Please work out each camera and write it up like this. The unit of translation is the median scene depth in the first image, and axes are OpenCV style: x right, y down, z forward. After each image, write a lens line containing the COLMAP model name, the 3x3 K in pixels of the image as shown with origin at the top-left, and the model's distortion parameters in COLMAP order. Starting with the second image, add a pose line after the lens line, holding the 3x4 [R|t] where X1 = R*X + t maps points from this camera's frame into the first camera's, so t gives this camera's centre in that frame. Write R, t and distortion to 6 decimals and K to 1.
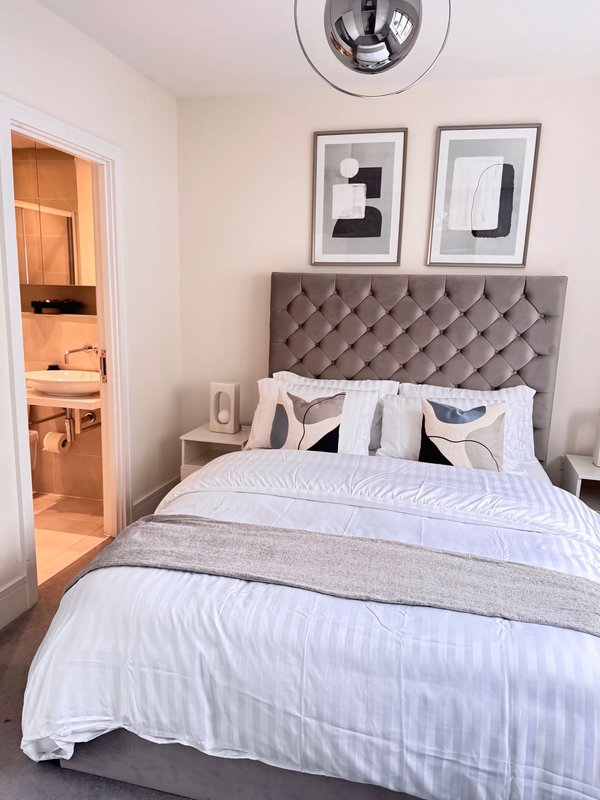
lens RADIAL K [[572.9, 0, 300.0], [0, 572.9, 400.0], [0, 0, 1]] dist [-0.006637, -0.003281]
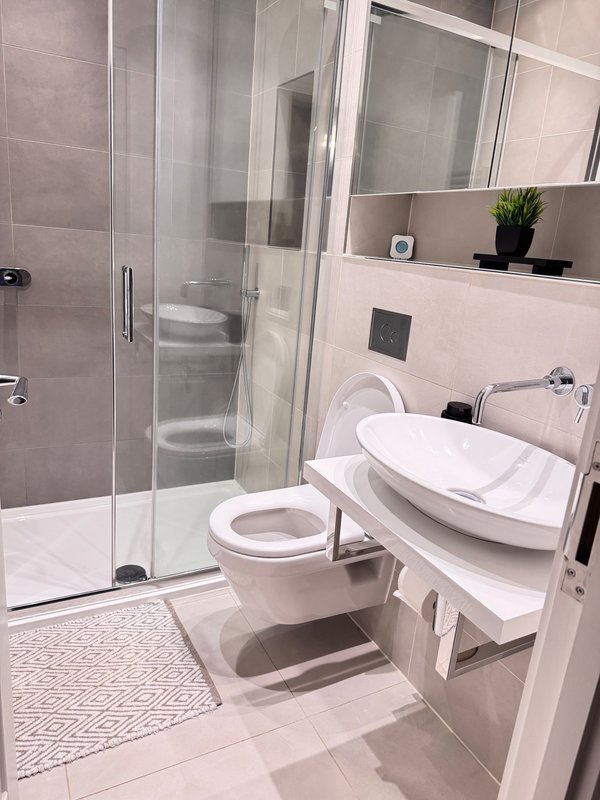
lens RADIAL K [[572.9, 0, 300.0], [0, 572.9, 400.0], [0, 0, 1]] dist [-0.006637, -0.003281]
pose [[0.654887, 0.231665, -0.719343, -0.226907], [-0.185098, 0.972034, 0.144531, -0.099115], [0.732709, 0.038498, 0.679453, 0.661555]]
